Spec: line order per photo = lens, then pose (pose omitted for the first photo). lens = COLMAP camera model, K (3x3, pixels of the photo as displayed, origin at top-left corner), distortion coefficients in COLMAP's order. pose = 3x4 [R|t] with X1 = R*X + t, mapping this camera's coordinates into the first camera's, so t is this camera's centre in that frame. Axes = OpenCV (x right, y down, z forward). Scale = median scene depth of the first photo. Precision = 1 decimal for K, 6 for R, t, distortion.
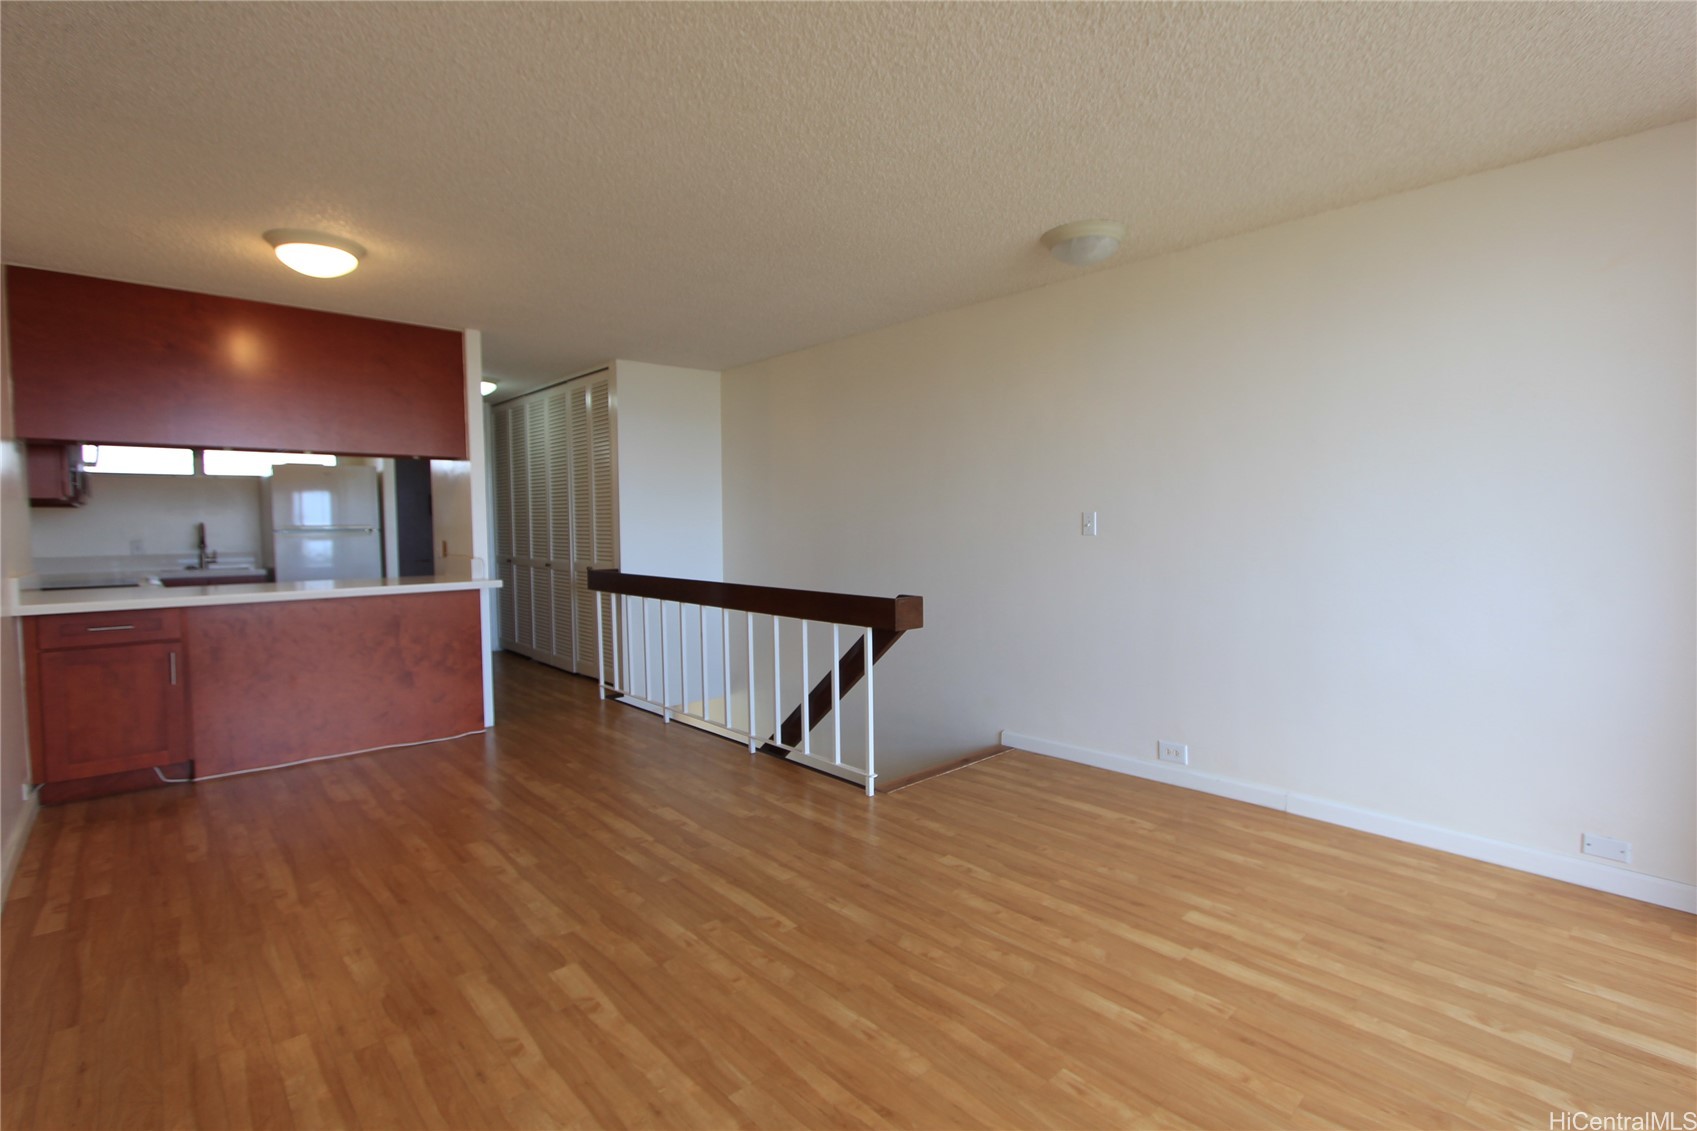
lens RADIAL K [[785.9, 0, 851.8], [0, 785.9, 564.1], [0, 0, 1]] dist [-0.019351, 0.001586]
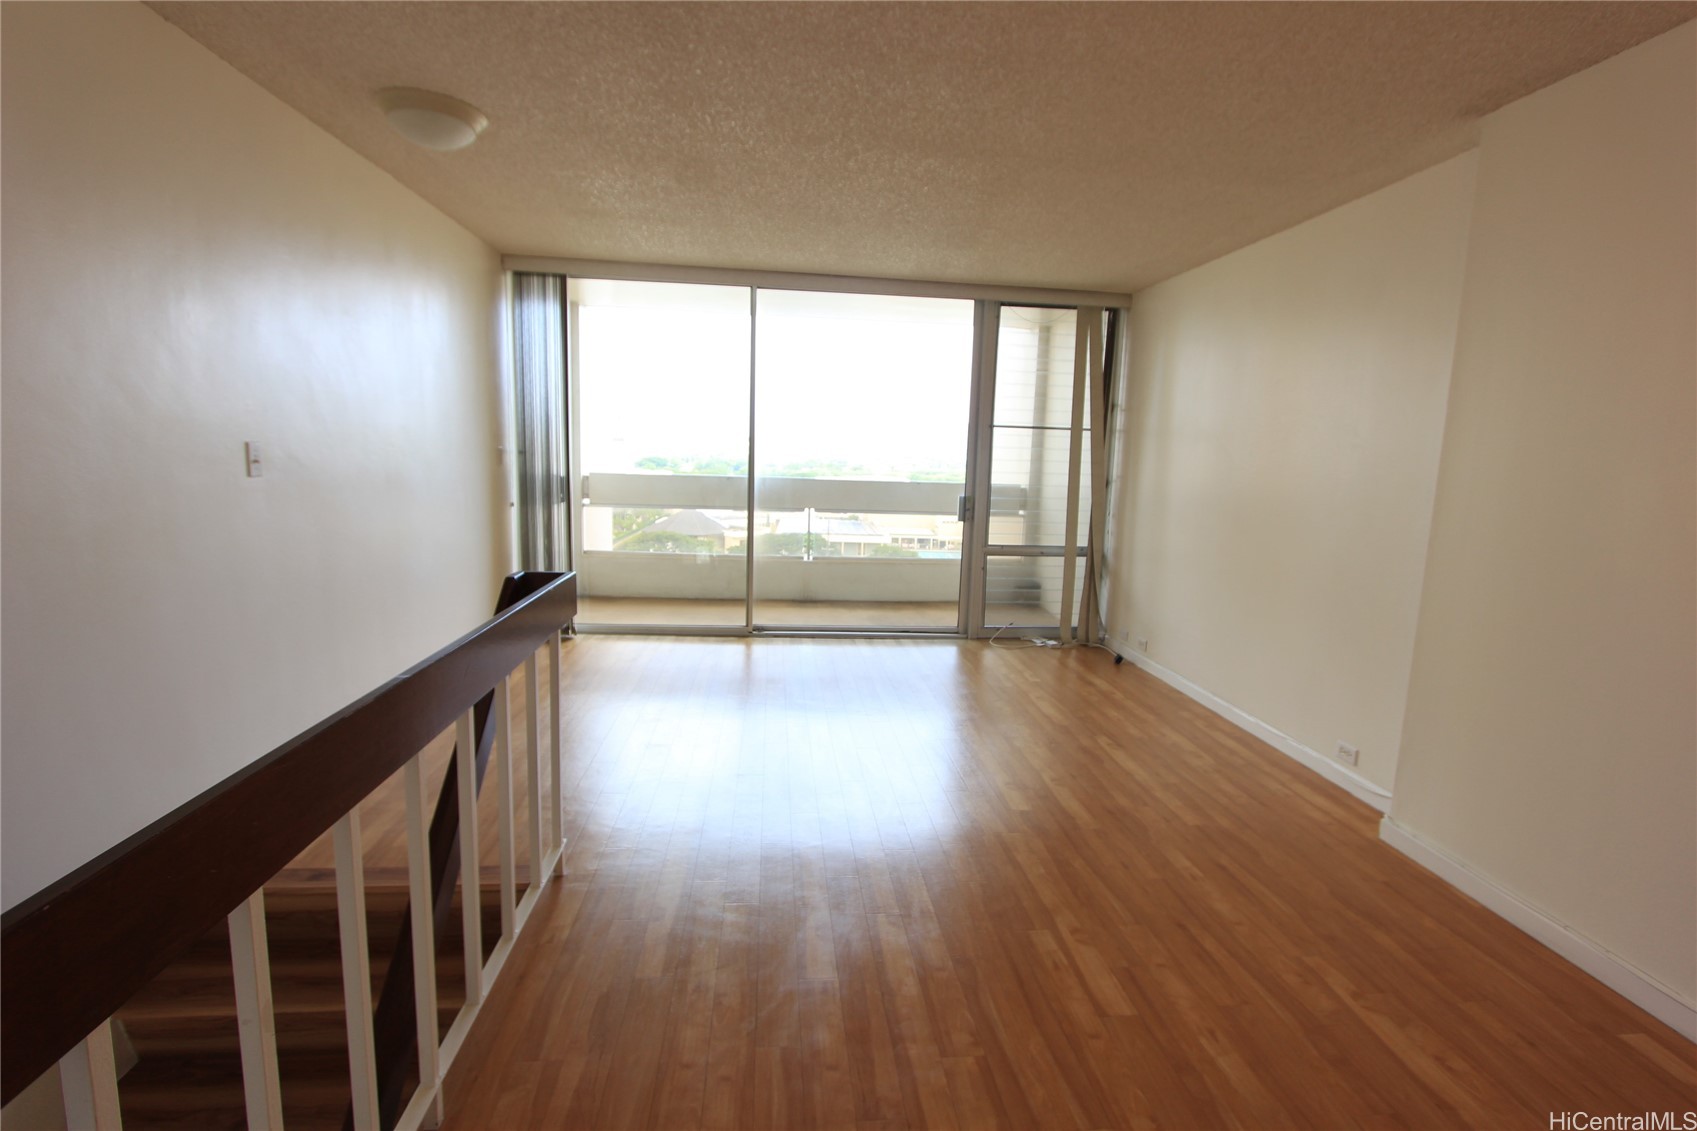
lens RADIAL K [[785.9, 0, 845.6], [0, 785.9, 568.8], [0, 0, 1]] dist [-0.019351, 0.001586]
pose [[-0.792252, -0.103642, 0.601328, -0.729667], [0.008577, 0.983481, 0.180808, -0.116361], [-0.610134, 0.148403, -0.778276, 1.769723]]
